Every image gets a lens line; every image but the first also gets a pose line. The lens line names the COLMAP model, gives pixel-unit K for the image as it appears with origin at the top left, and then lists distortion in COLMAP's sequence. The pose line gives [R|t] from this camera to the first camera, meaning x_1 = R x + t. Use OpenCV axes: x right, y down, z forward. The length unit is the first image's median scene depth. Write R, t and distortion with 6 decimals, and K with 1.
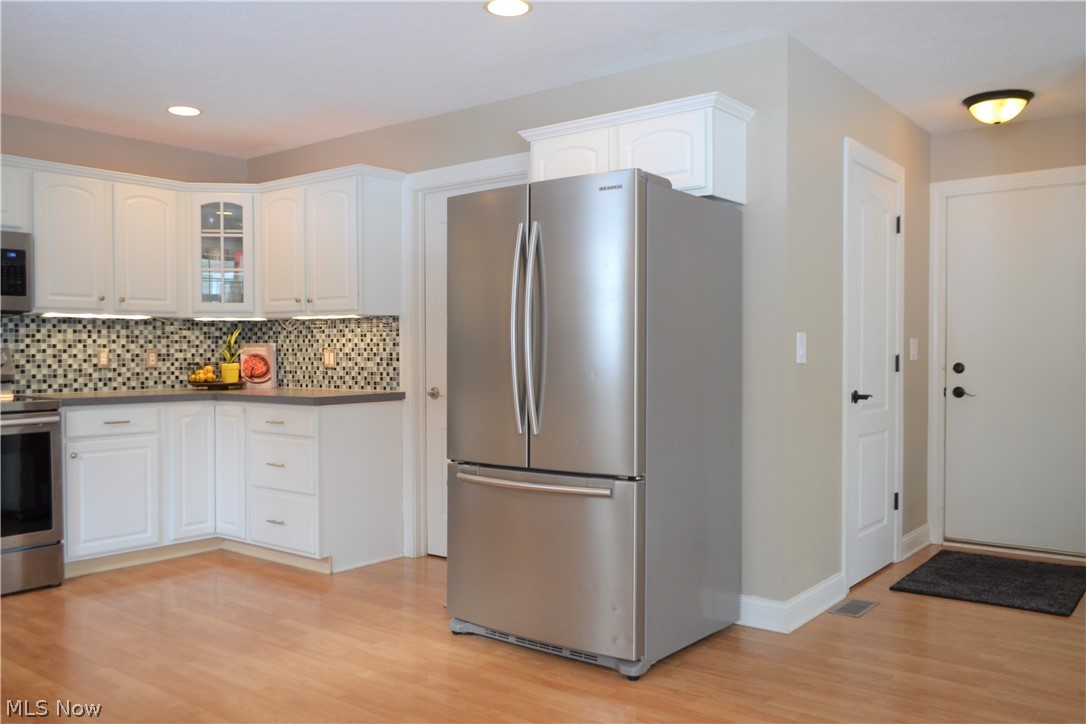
lens RADIAL K [[869.3, 0, 543.0], [0, 869.3, 362.0], [0, 0, 1]] dist [0.000180, 0.006836]
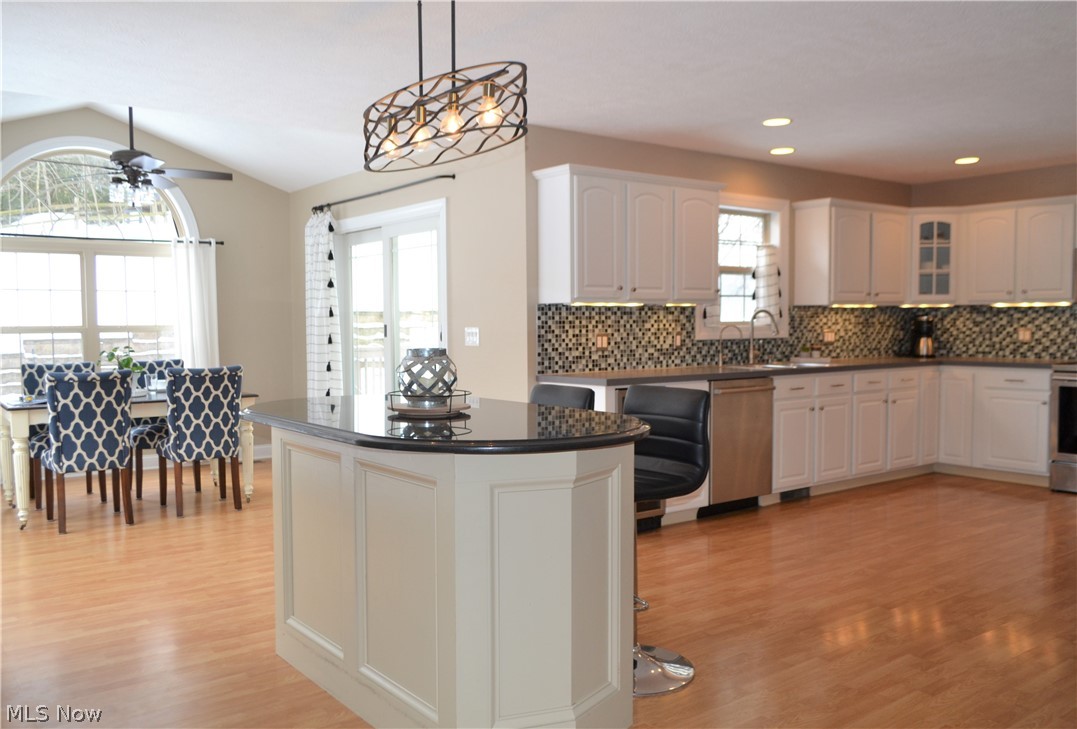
lens RADIAL K [[924.9, 0, 538.5], [0, 924.9, 364.5], [0, 0, 1]] dist [0.003568, 0.001282]
pose [[-0.252002, 0.049989, -0.966435, 1.132250], [-0.002952, 0.998621, 0.052424, -0.031921], [0.967722, 0.016064, -0.251507, 0.616427]]
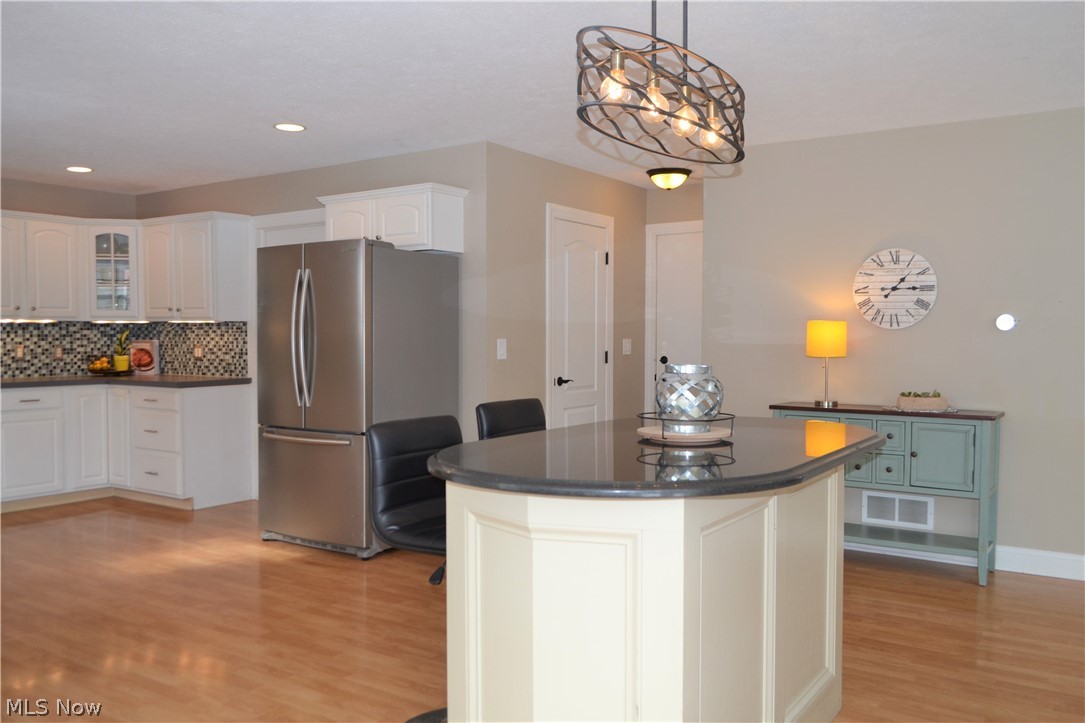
lens RADIAL K [[868.5, 0, 542.5], [0, 868.5, 361.5], [0, 0, 1]] dist [0.000180, 0.006836]
pose [[0.997734, 0.000067, 0.067283, 0.191042], [-0.001442, 0.999791, 0.020387, -0.018149], [-0.067267, -0.020437, 0.997526, -0.357185]]
